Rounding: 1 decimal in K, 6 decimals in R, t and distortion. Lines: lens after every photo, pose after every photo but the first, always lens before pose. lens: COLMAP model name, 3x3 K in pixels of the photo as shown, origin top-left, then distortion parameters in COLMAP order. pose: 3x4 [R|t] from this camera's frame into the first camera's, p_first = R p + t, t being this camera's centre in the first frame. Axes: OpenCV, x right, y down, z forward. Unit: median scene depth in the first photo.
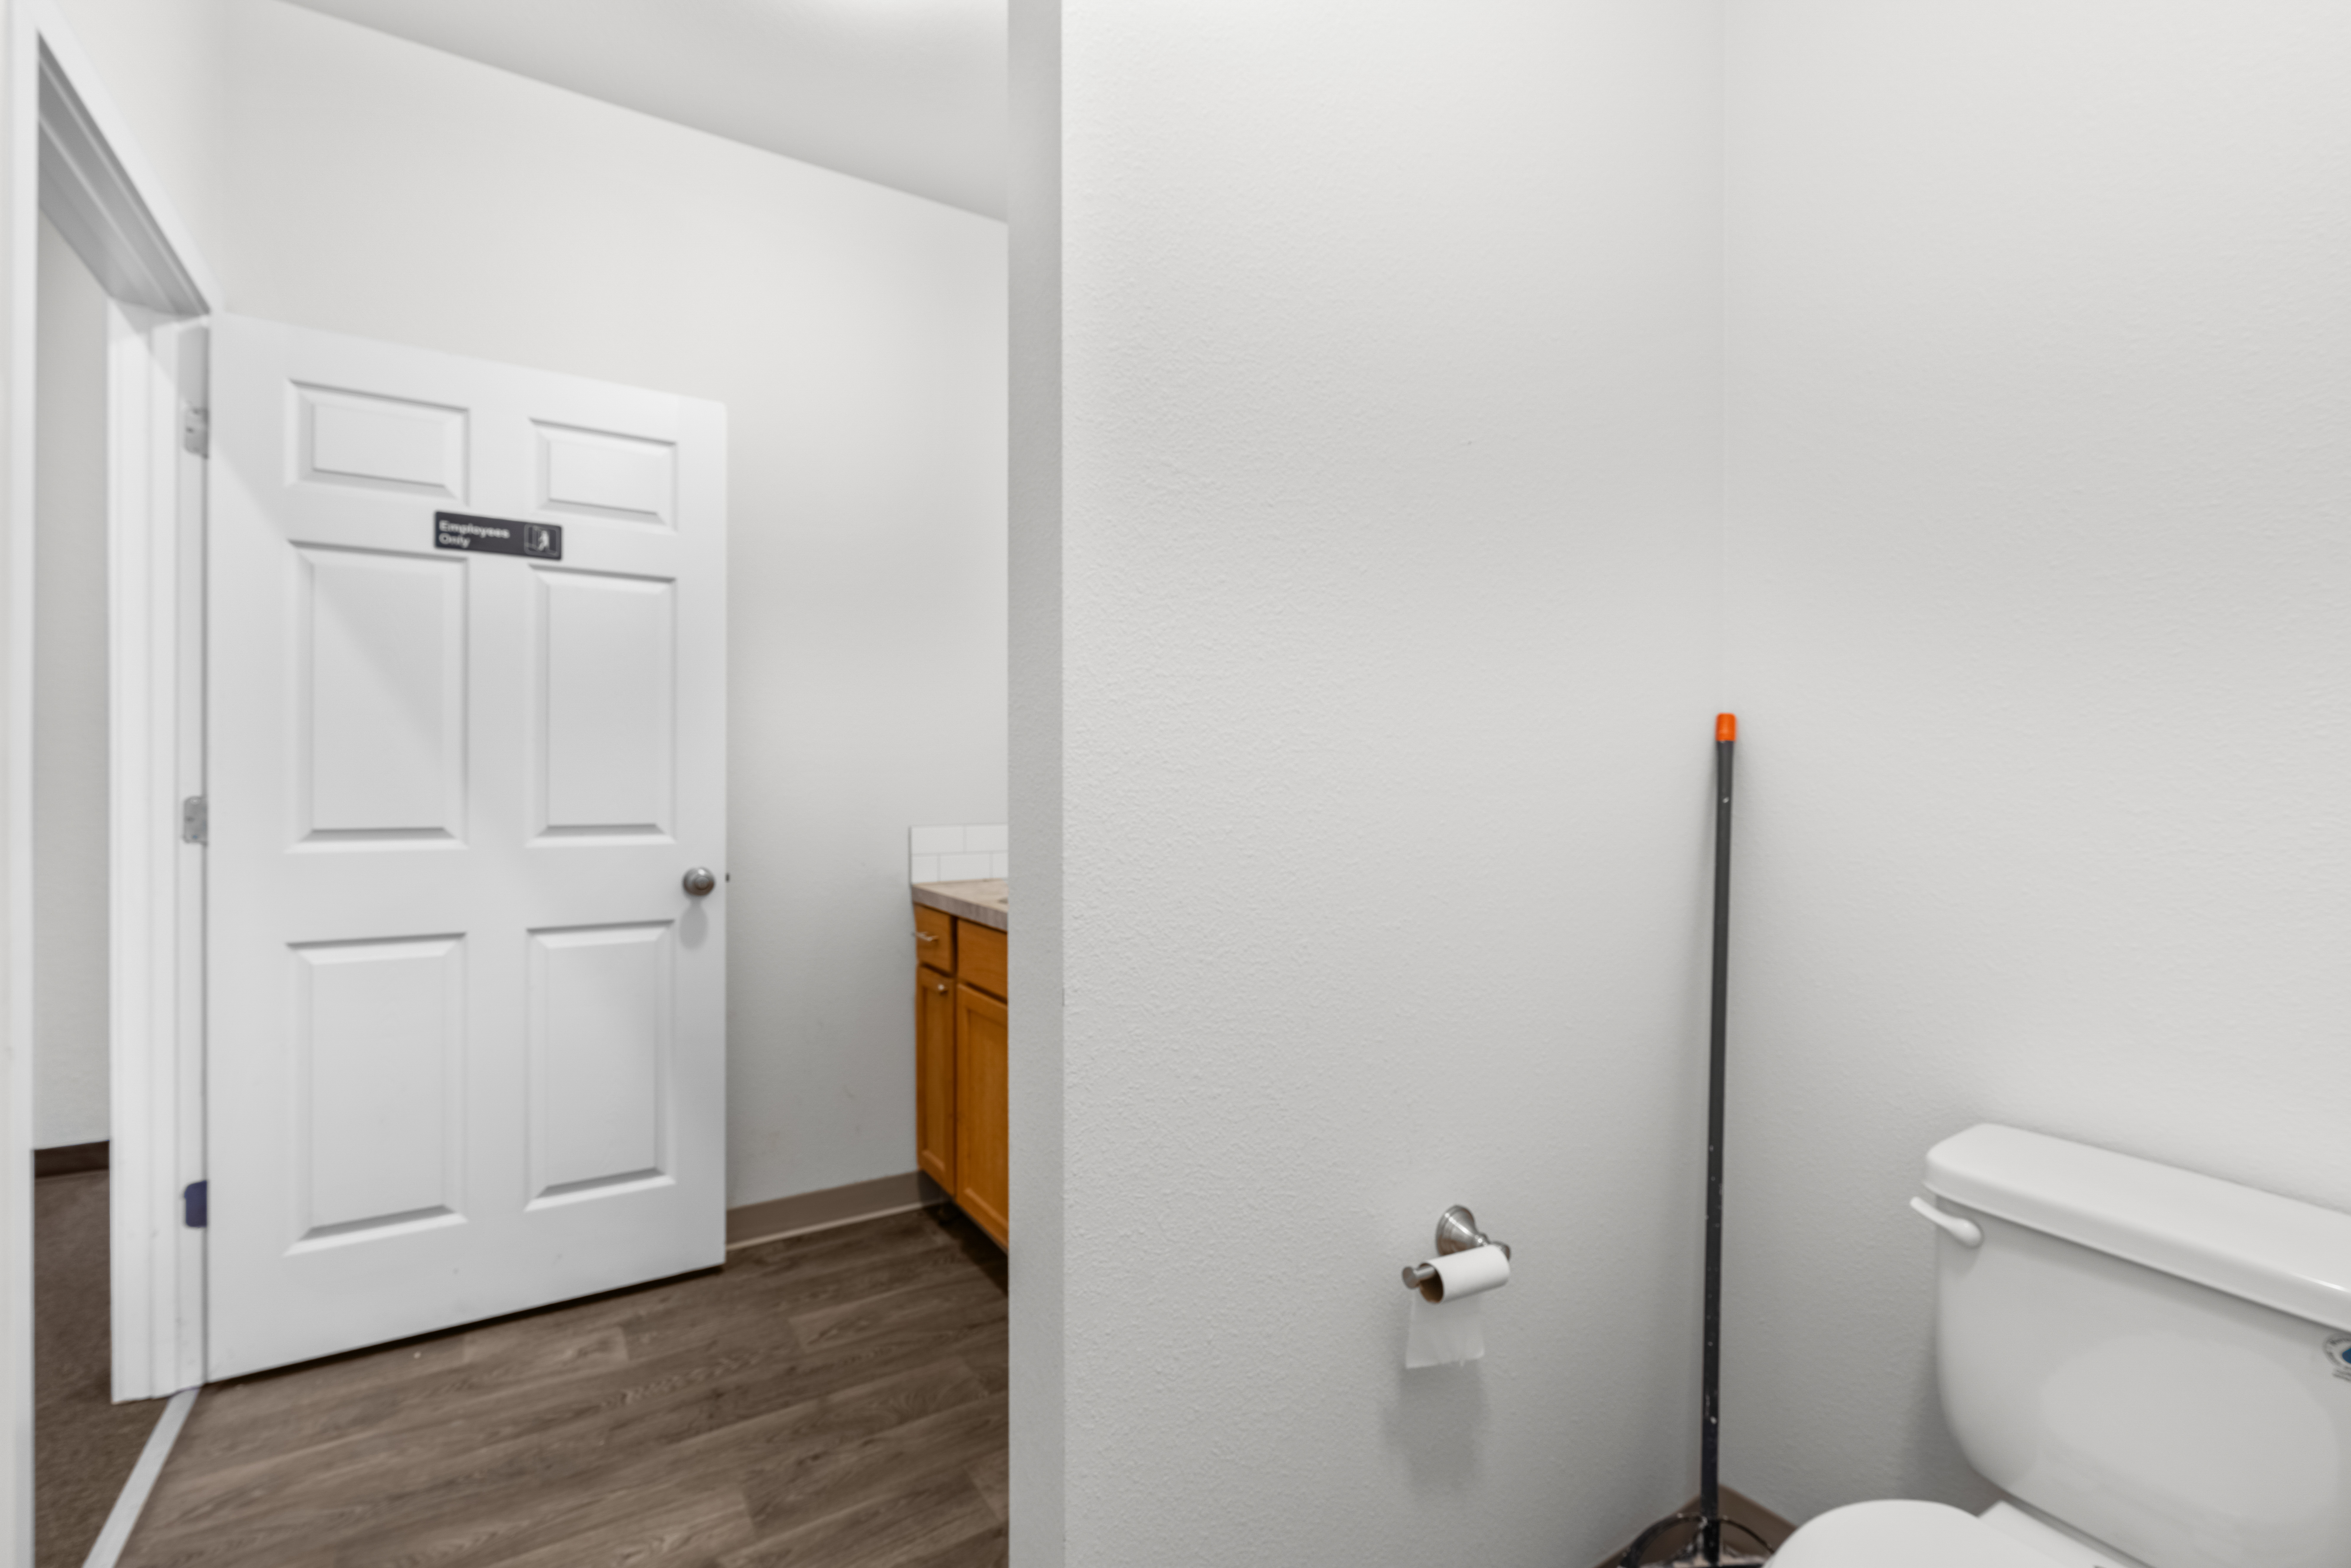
lens RADIAL K [[1037.9, 0, 1172.1], [0, 1037.9, 776.8], [0, 0, 1]] dist [-0.005117, 0.000720]
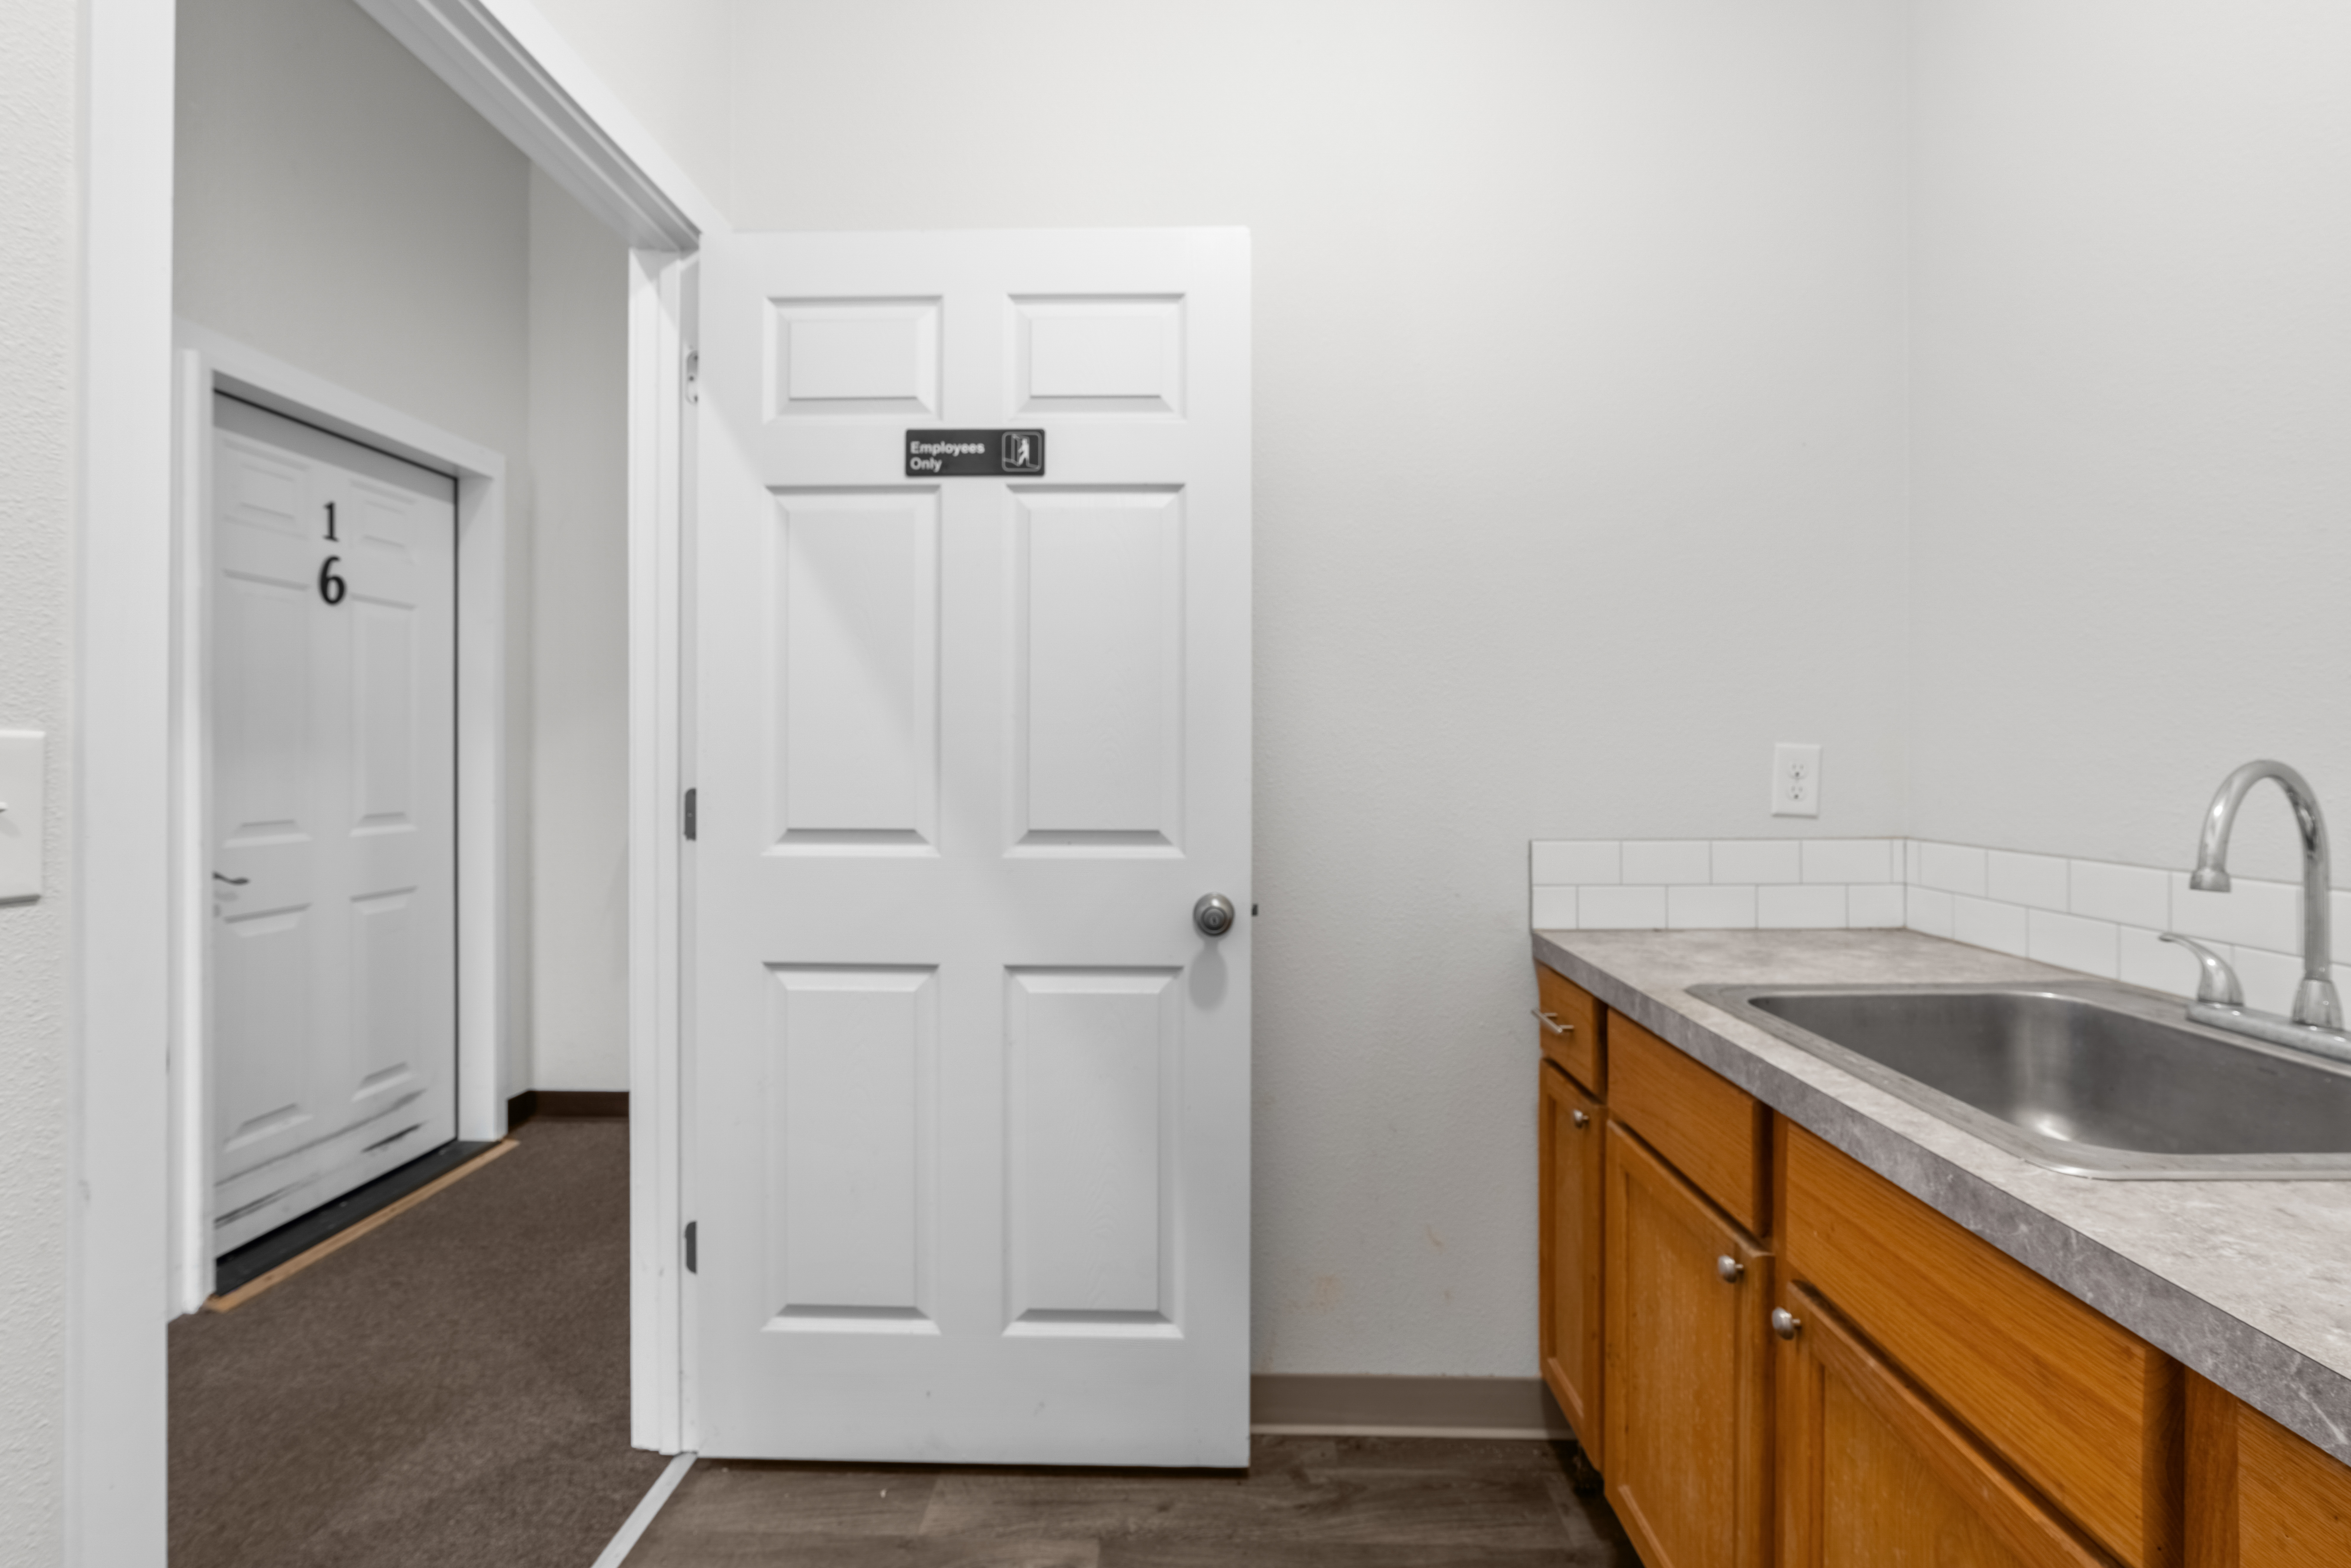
lens RADIAL K [[1037.9, 0, 1172.1], [0, 1037.9, 776.8], [0, 0, 1]] dist [-0.005117, 0.000720]
pose [[0.822294, 0.002077, -0.569060, -0.087873], [0.004062, 0.999946, 0.009519, 0.001729], [0.569049, -0.010139, 0.822241, 0.438563]]
